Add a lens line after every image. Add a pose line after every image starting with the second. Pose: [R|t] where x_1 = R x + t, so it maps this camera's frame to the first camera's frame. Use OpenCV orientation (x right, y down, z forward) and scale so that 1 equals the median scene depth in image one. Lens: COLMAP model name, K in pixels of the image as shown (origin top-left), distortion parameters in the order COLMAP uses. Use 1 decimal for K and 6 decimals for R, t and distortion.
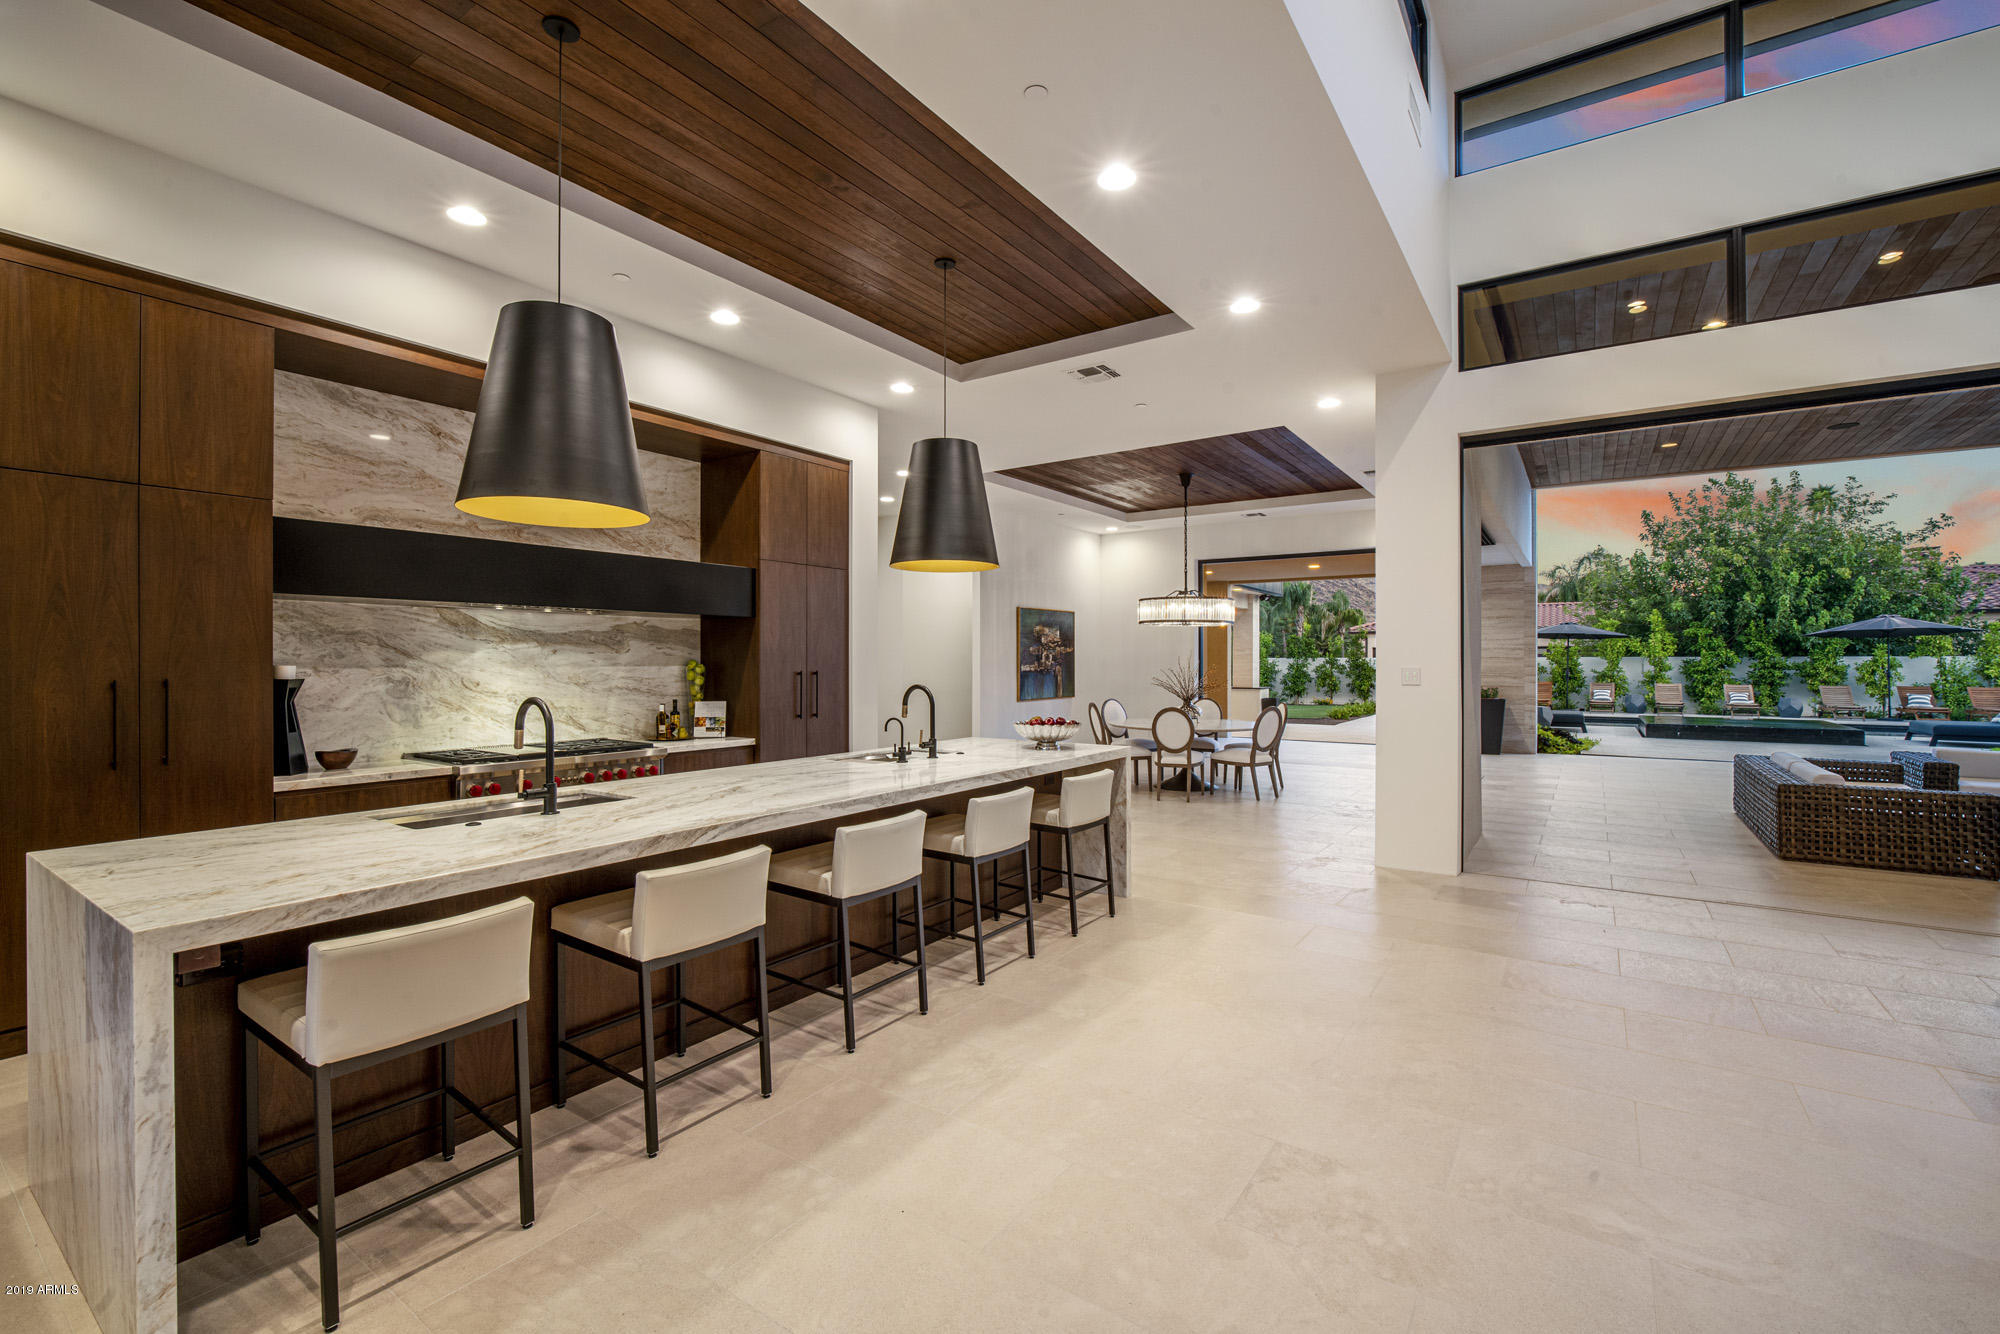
lens RADIAL K [[857.4, 0, 989.4], [0, 857.4, 662.3], [0, 0, 1]] dist [-0.010414, 0.000404]
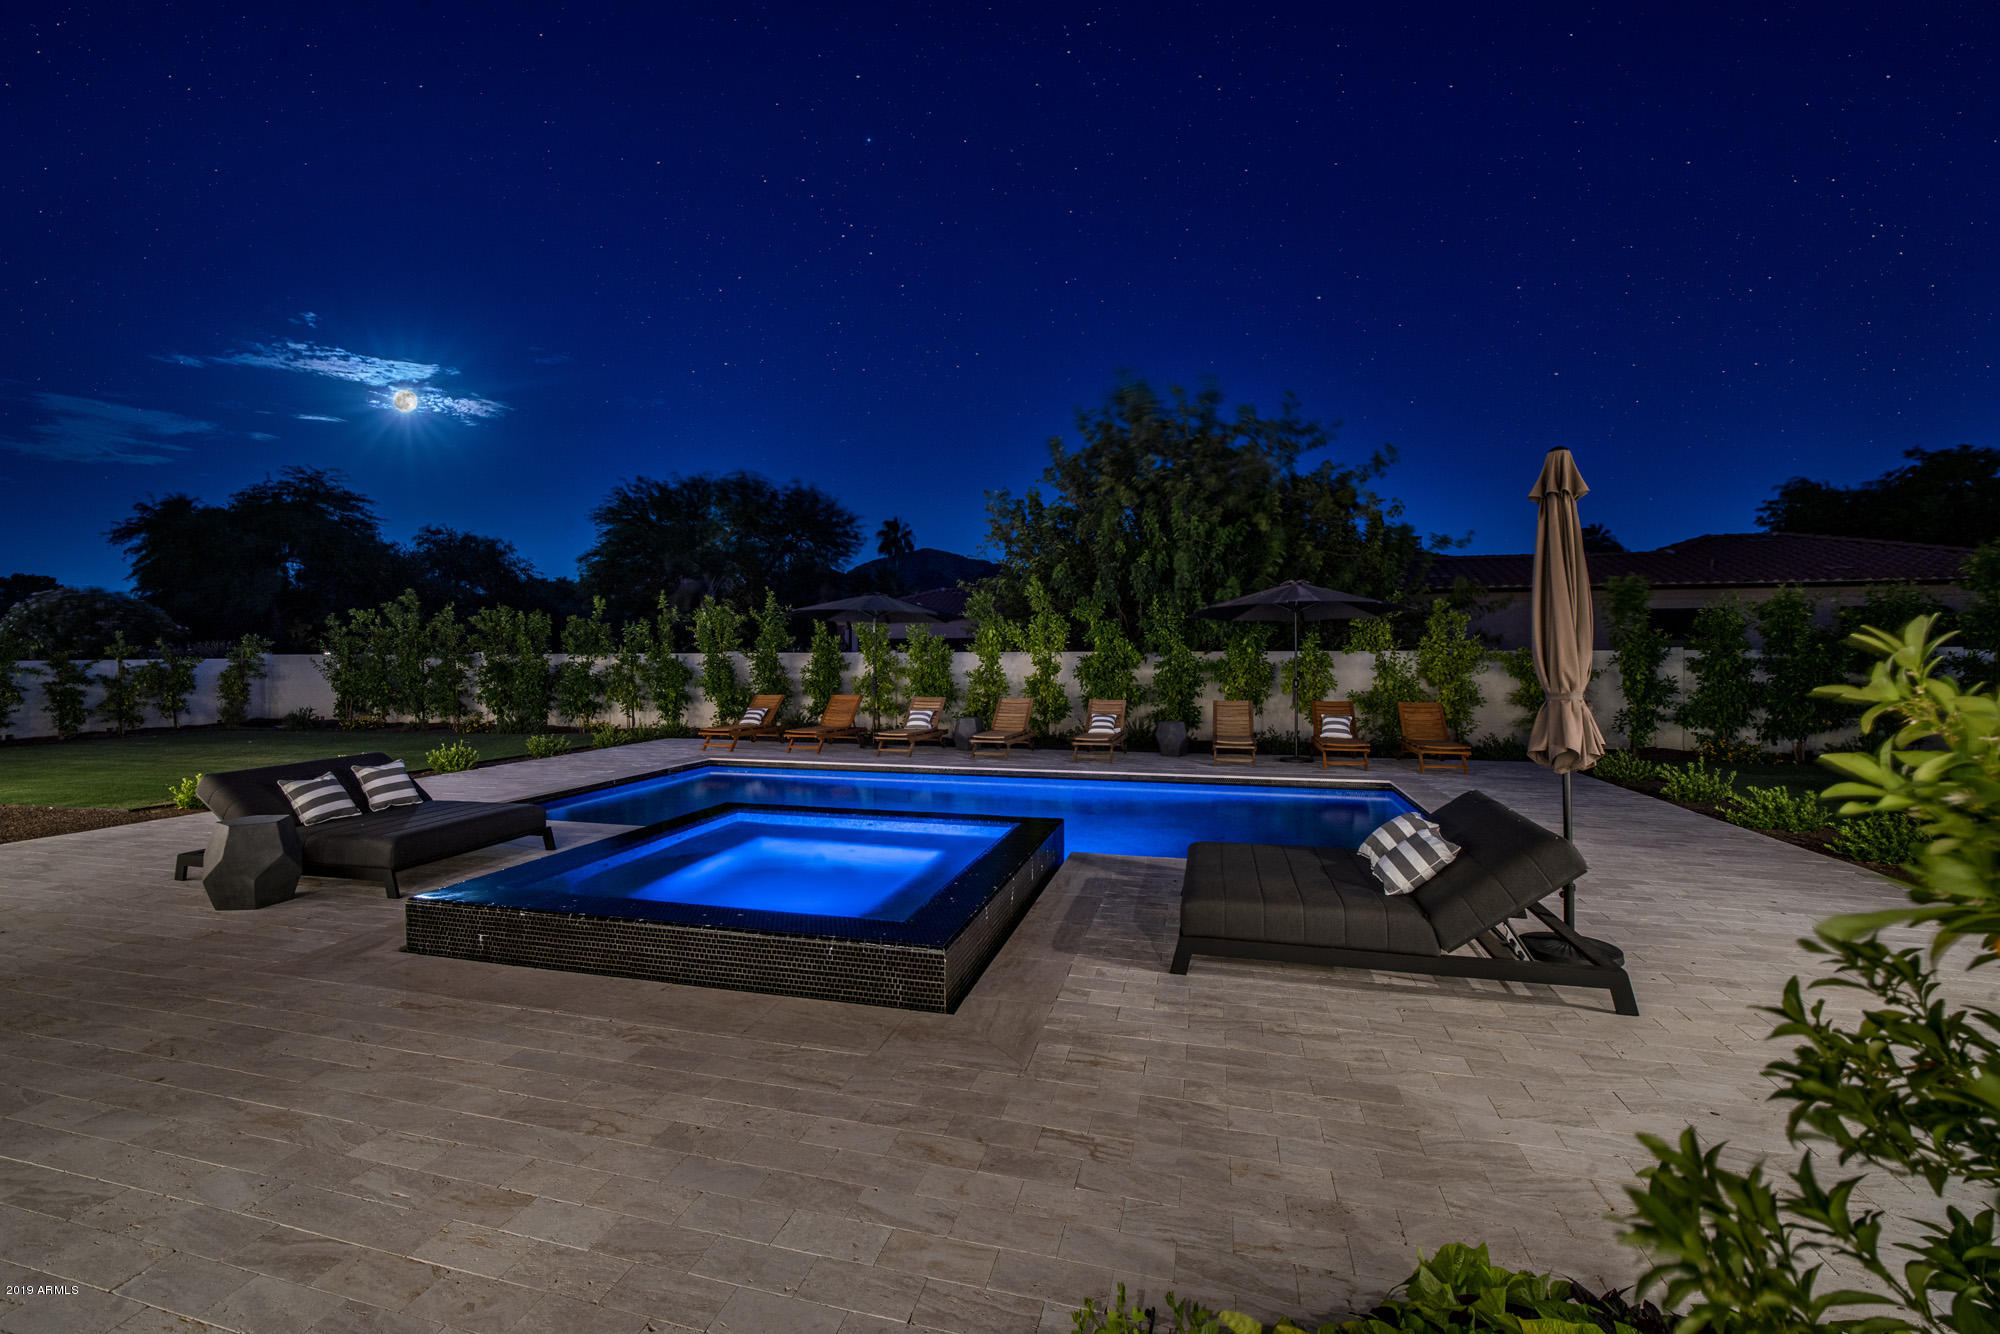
lens RADIAL K [[853.6, 0, 983.2], [0, 853.6, 659.7], [0, 0, 1]] dist [-0.011146, 0.000159]
pose [[0.940870, -0.006625, 0.338702, 1.121623], [0.004178, 0.999960, 0.007952, -0.012533], [-0.338741, -0.006067, 0.940860, 0.883144]]
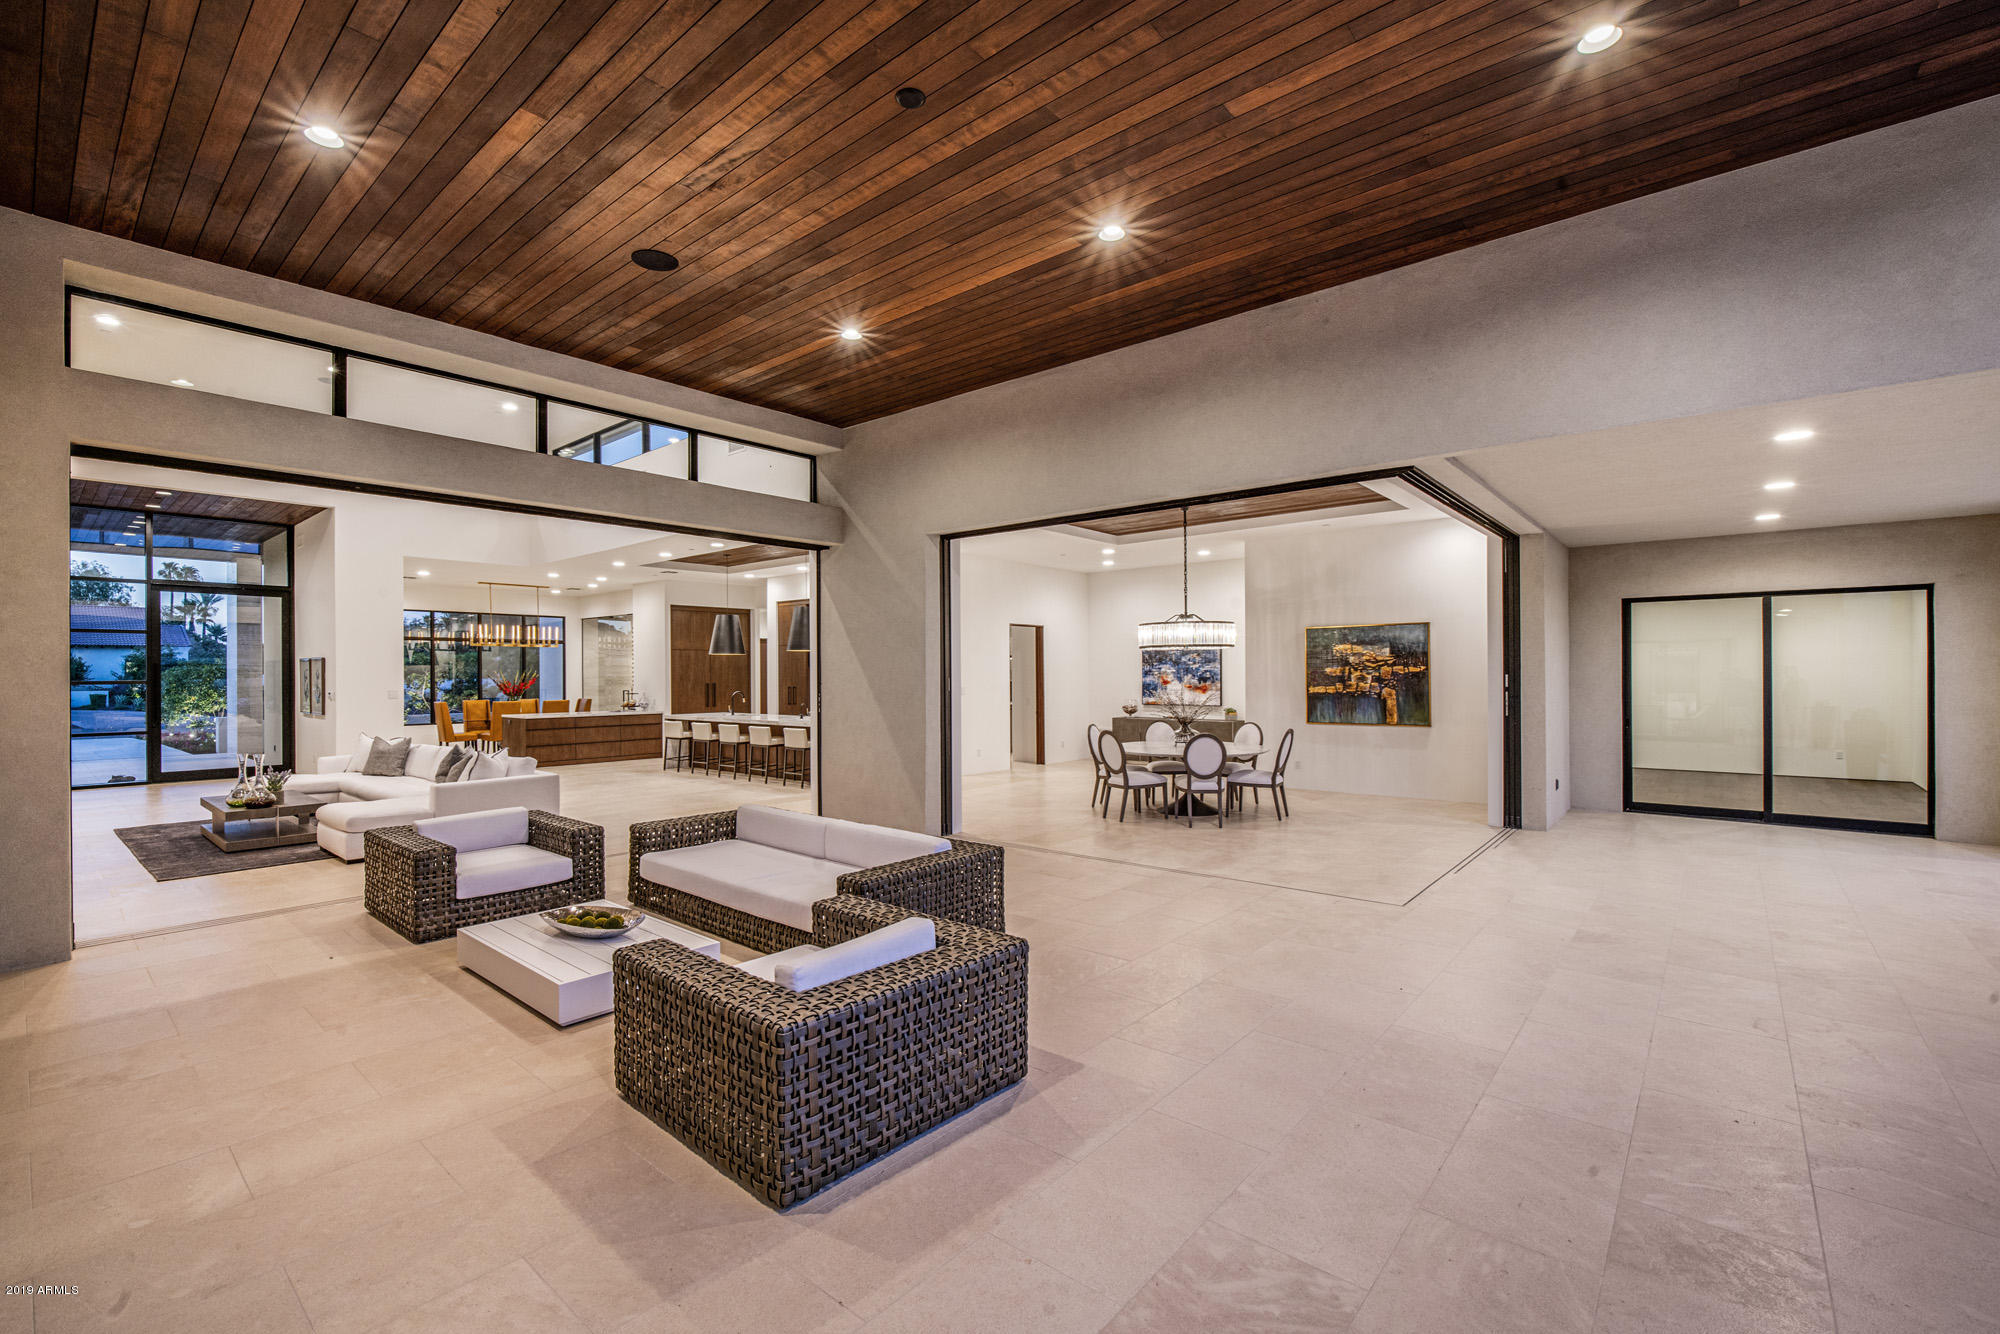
lens RADIAL K [[854.8, 0, 987.3], [0, 854.8, 668.8], [0, 0, 1]] dist [-0.012267, 0.000669]
pose [[-0.097843, -0.004866, -0.995190, 0.982874], [0.004480, 0.999976, -0.005329, -0.012845], [0.995192, -0.004980, -0.097819, 0.685279]]
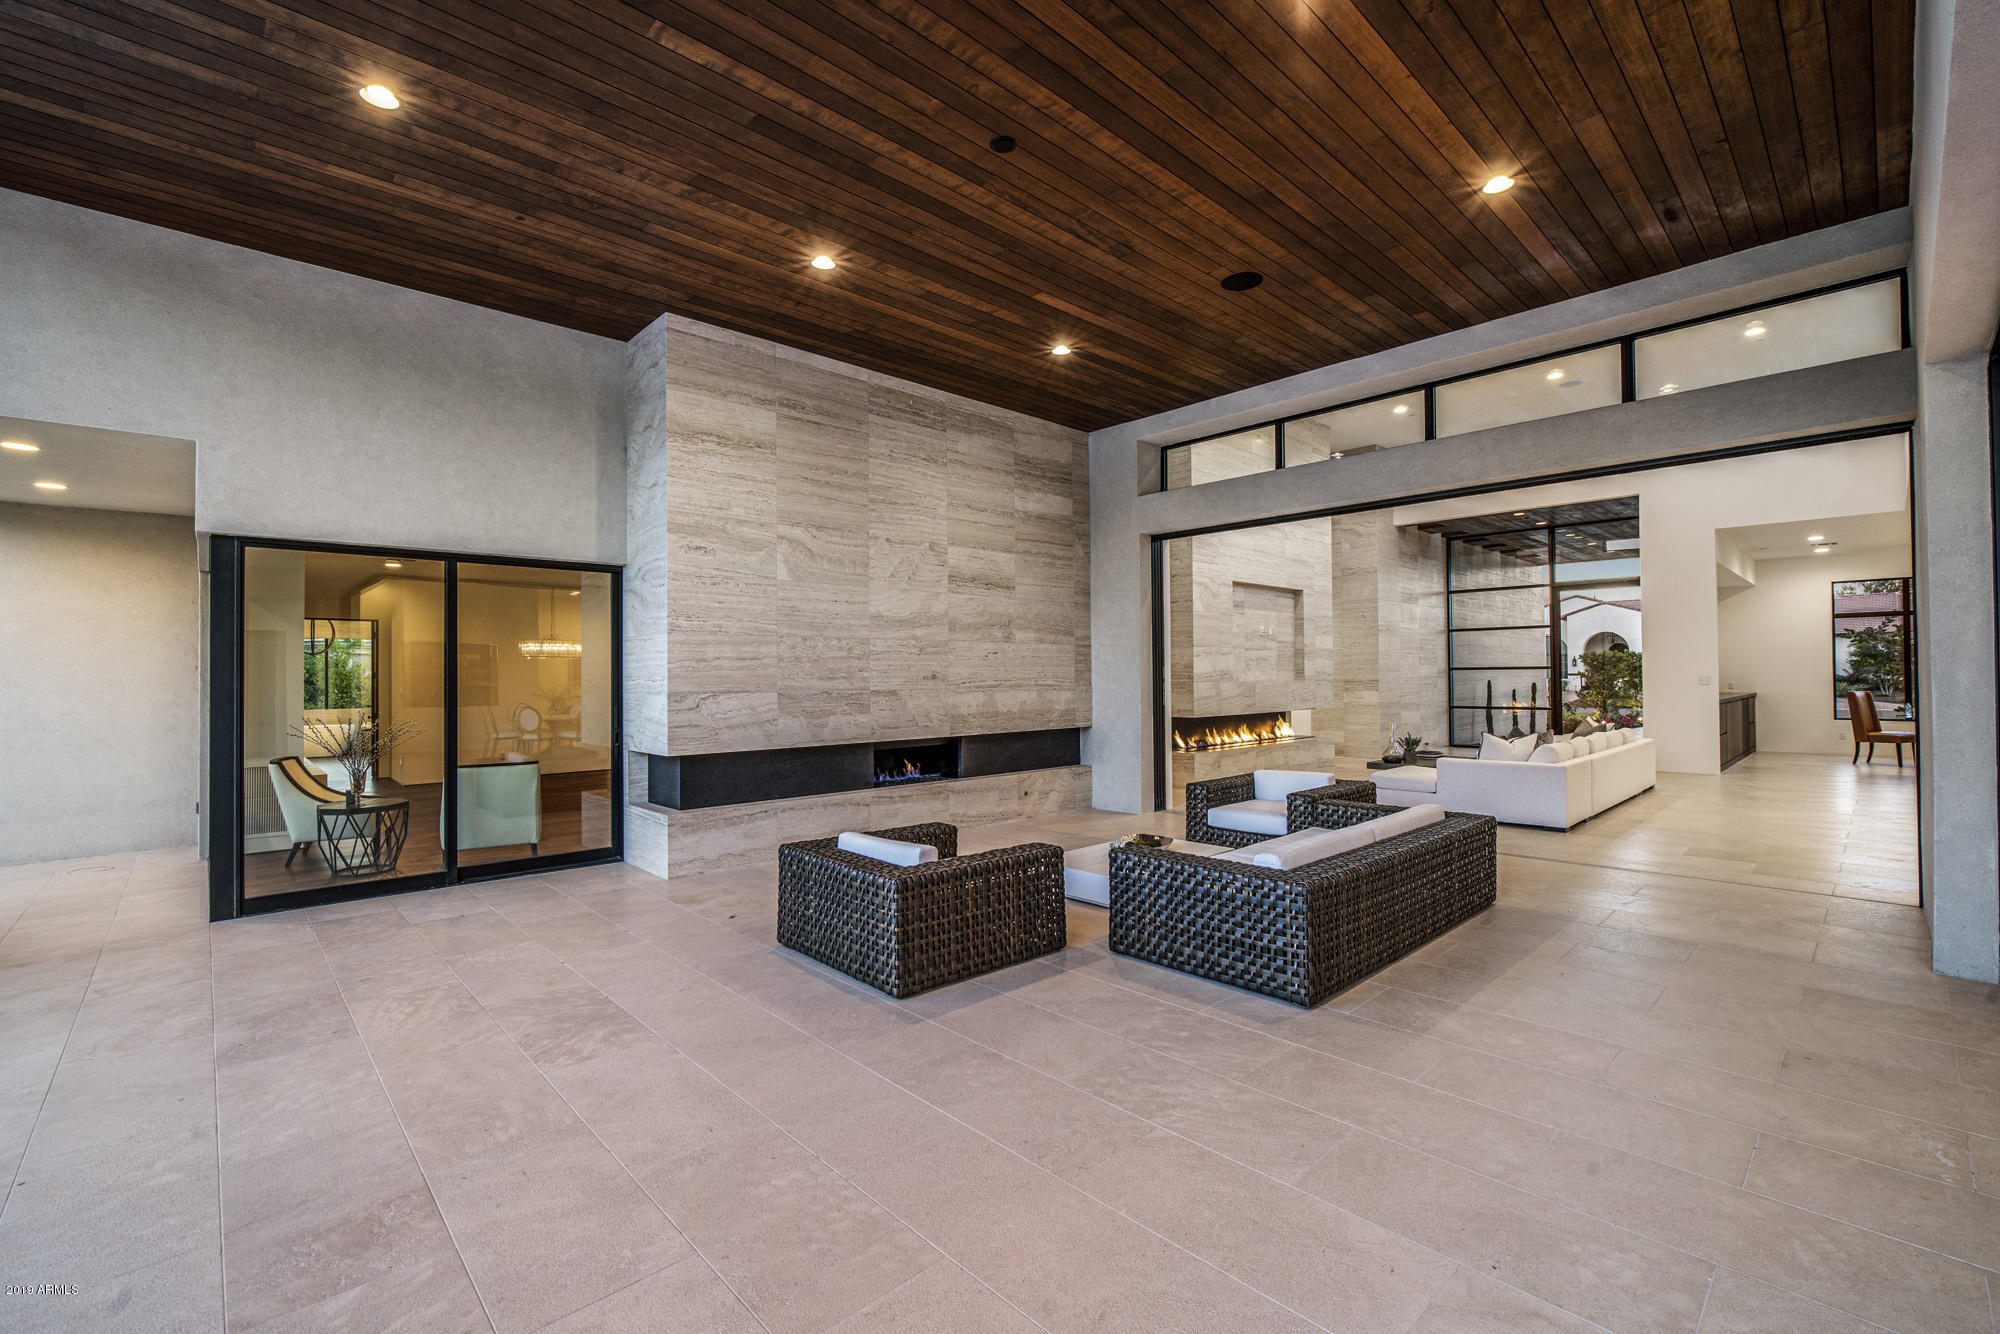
lens RADIAL K [[857.4, 0, 989.4], [0, 857.4, 662.3], [0, 0, 1]] dist [-0.010414, 0.000404]
pose [[-0.978996, 0.011414, 0.203558, 0.618107], [0.008605, 0.999855, -0.014677, -0.003575], [-0.203697, -0.012617, -0.978953, 0.968819]]
